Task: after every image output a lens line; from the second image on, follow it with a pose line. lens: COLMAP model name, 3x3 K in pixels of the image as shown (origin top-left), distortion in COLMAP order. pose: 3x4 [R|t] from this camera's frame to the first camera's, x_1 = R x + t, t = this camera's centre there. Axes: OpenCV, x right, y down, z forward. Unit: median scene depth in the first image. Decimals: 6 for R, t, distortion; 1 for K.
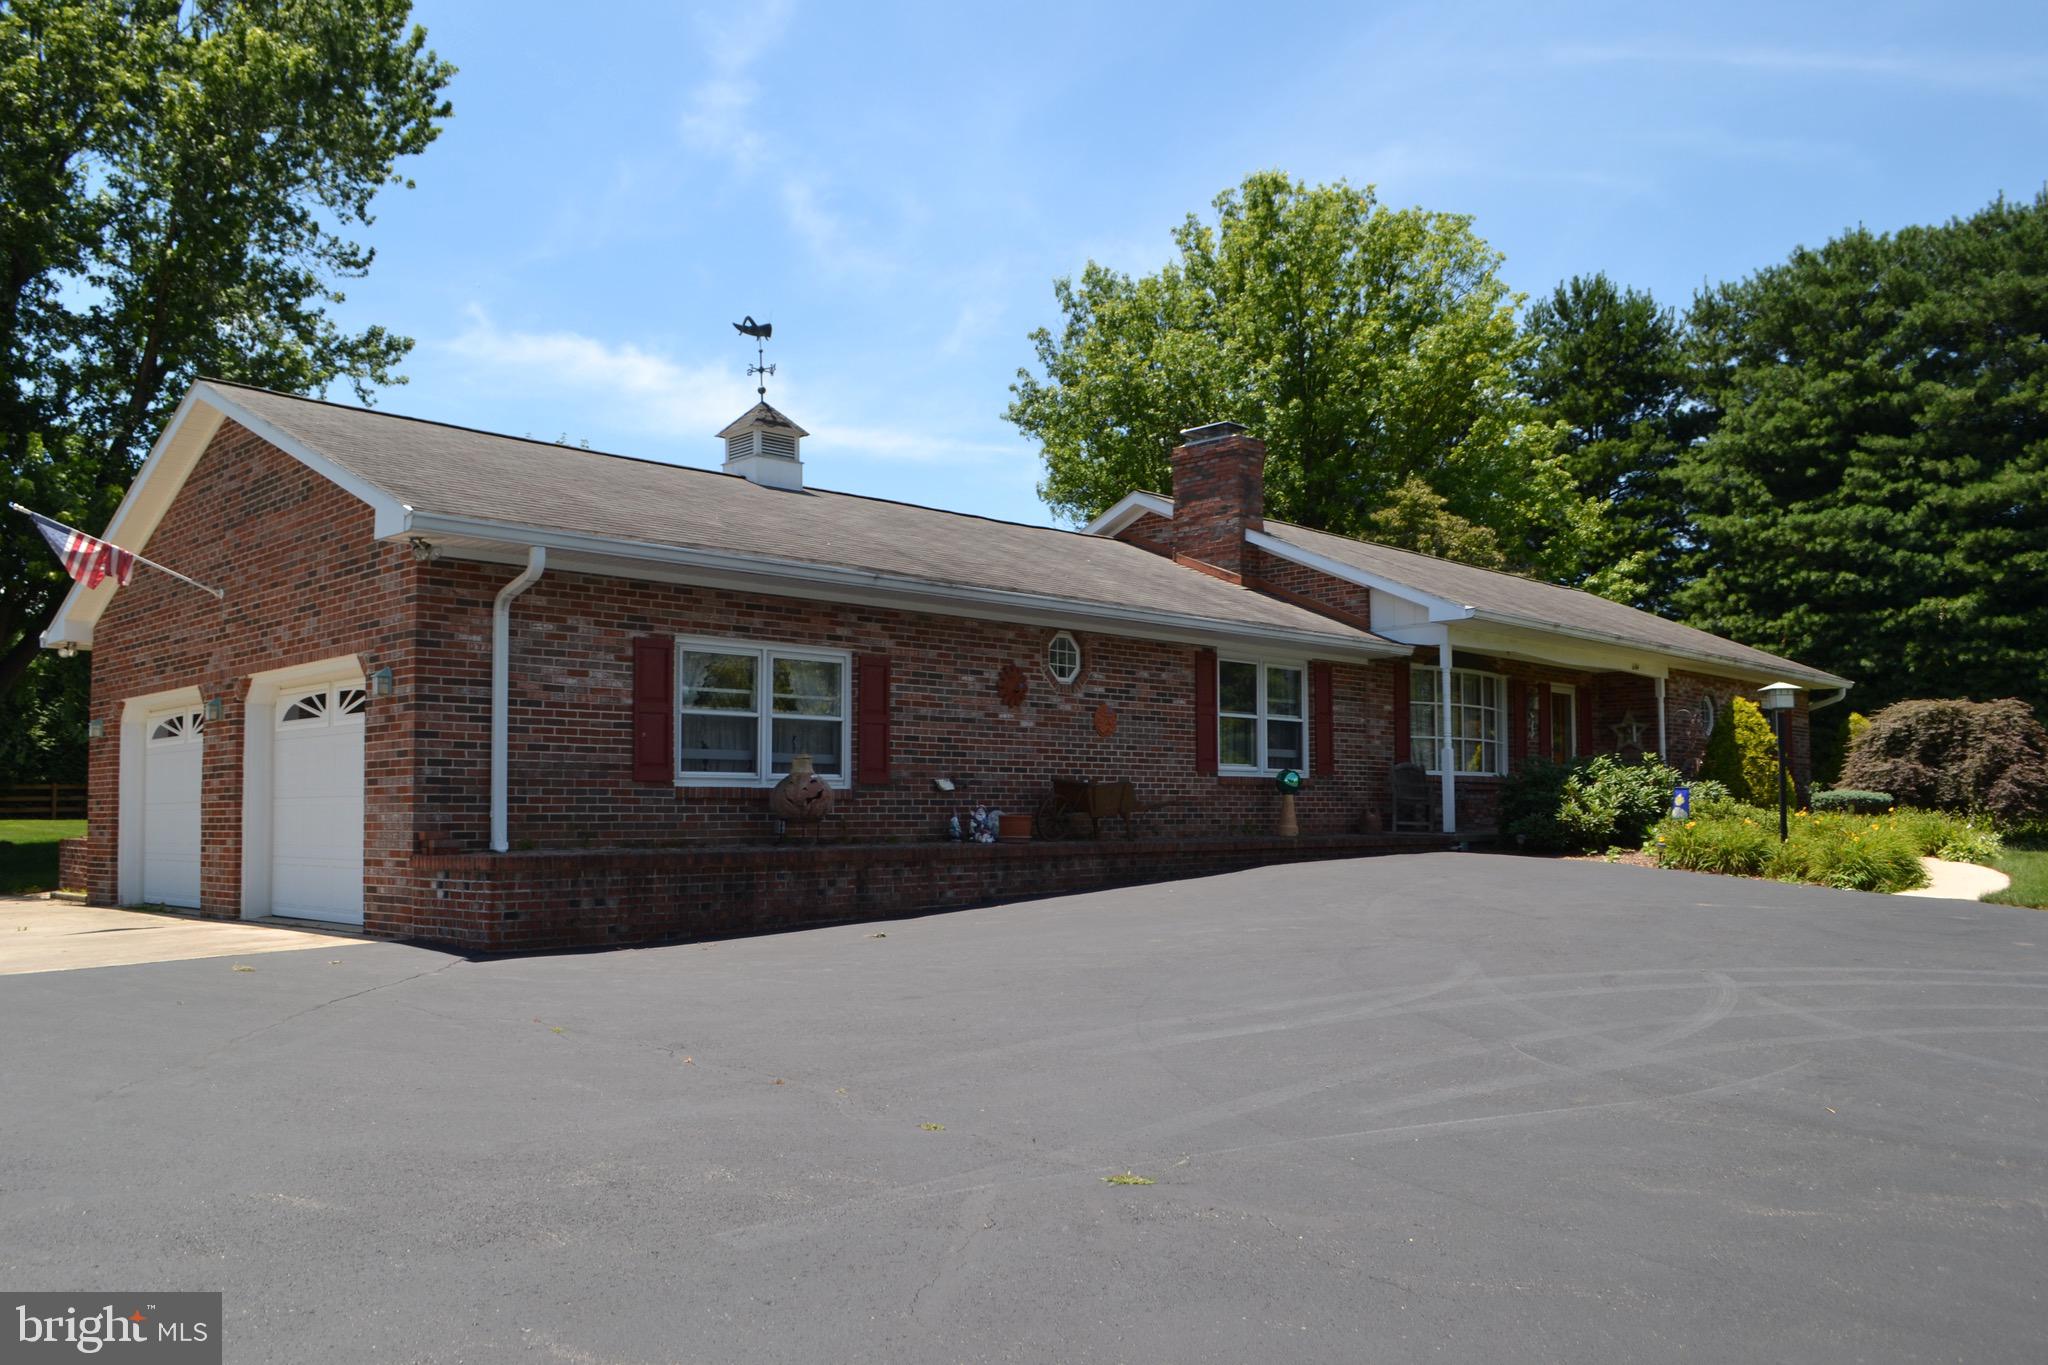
lens RADIAL K [[1630.2, 0, 1016.4], [0, 1630.2, 775.9], [0, 0, 1]] dist [-0.076517, 0.002182]
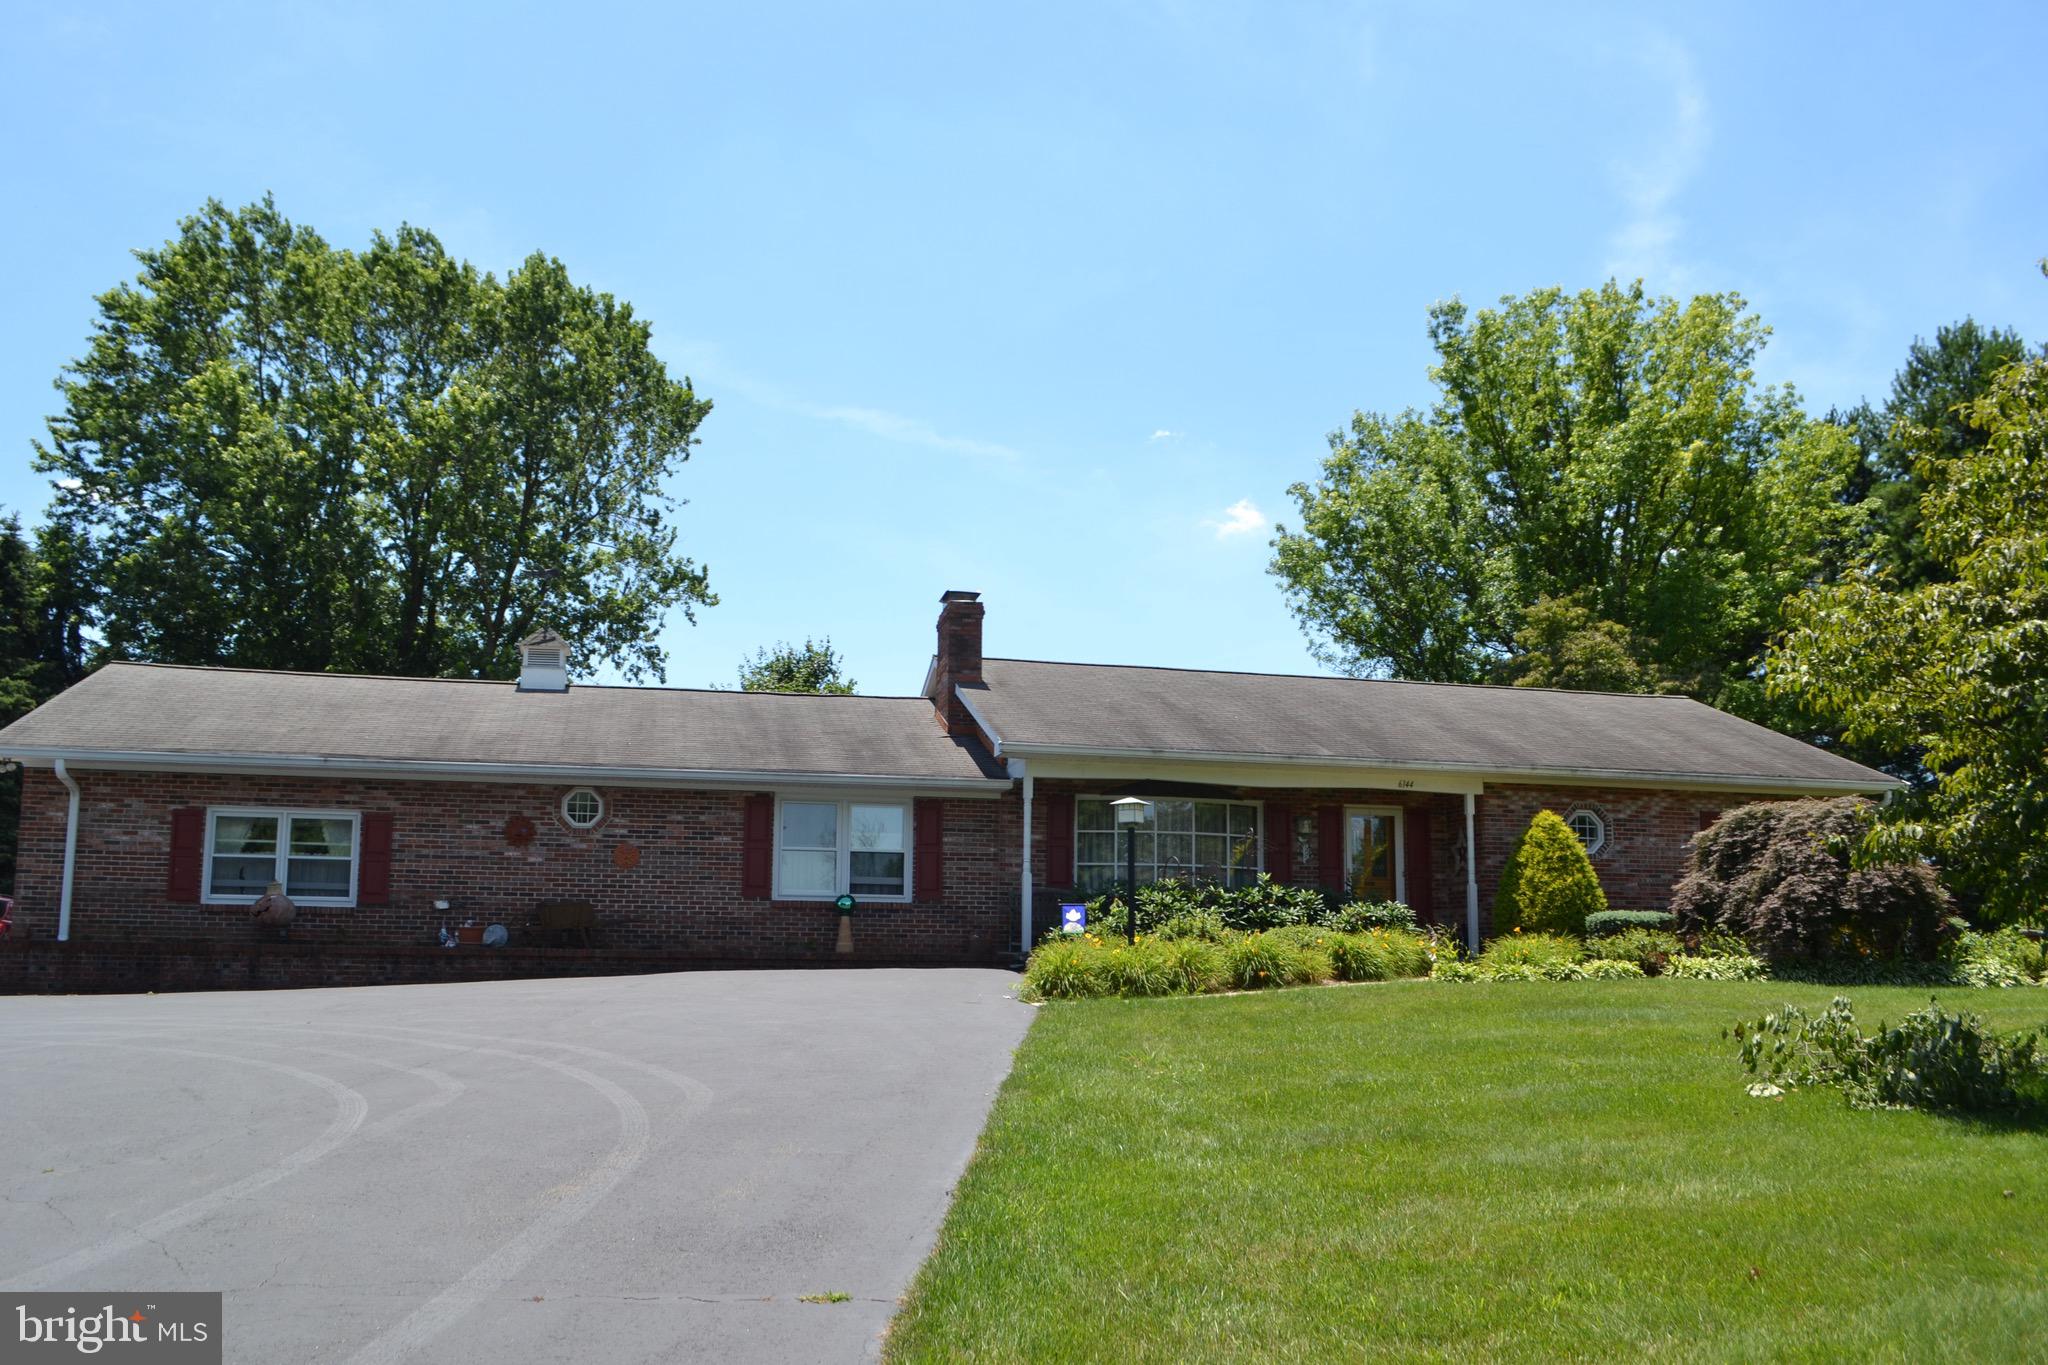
lens RADIAL K [[1630.2, 0, 1016.4], [0, 1630.2, 775.9], [0, 0, 1]] dist [-0.076517, 0.002182]
pose [[0.841741, -0.054735, -0.537100, 1.011581], [0.003061, 0.995315, -0.096633, 0.027709], [0.539873, 0.079696, 0.837965, 0.106321]]
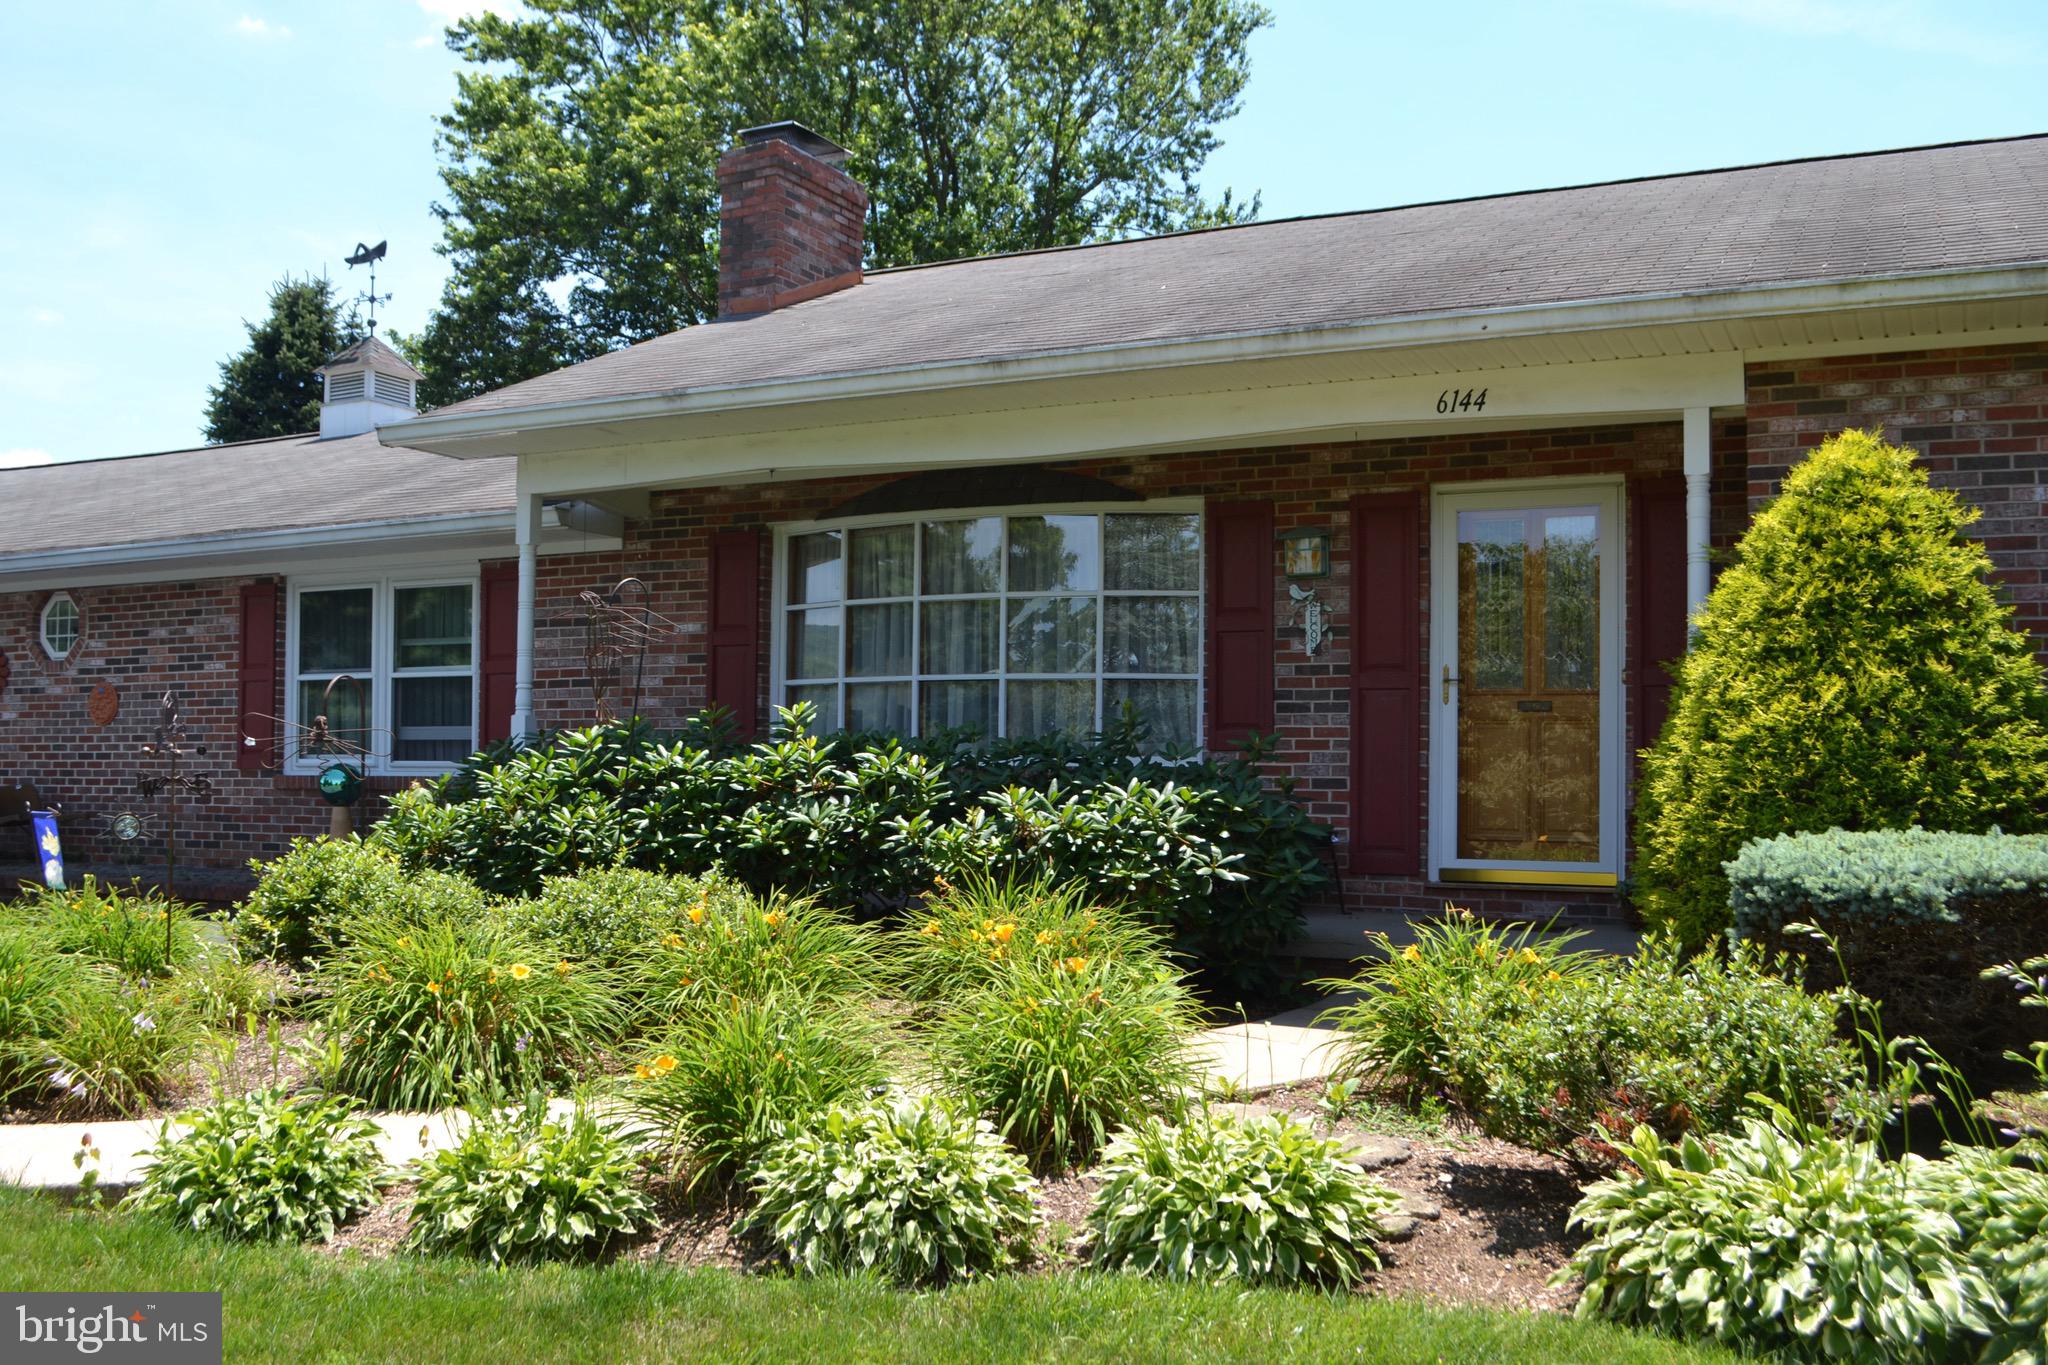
lens RADIAL K [[1822.9, 0, 1030.5], [0, 1822.9, 761.4], [0, 0, 1]] dist [-0.076809, 0.005939]
pose [[0.321545, -0.001889, -0.946892, 0.978222], [0.018336, 0.999823, 0.004232, -0.003492], [0.946717, -0.018723, 0.321523, 1.163925]]
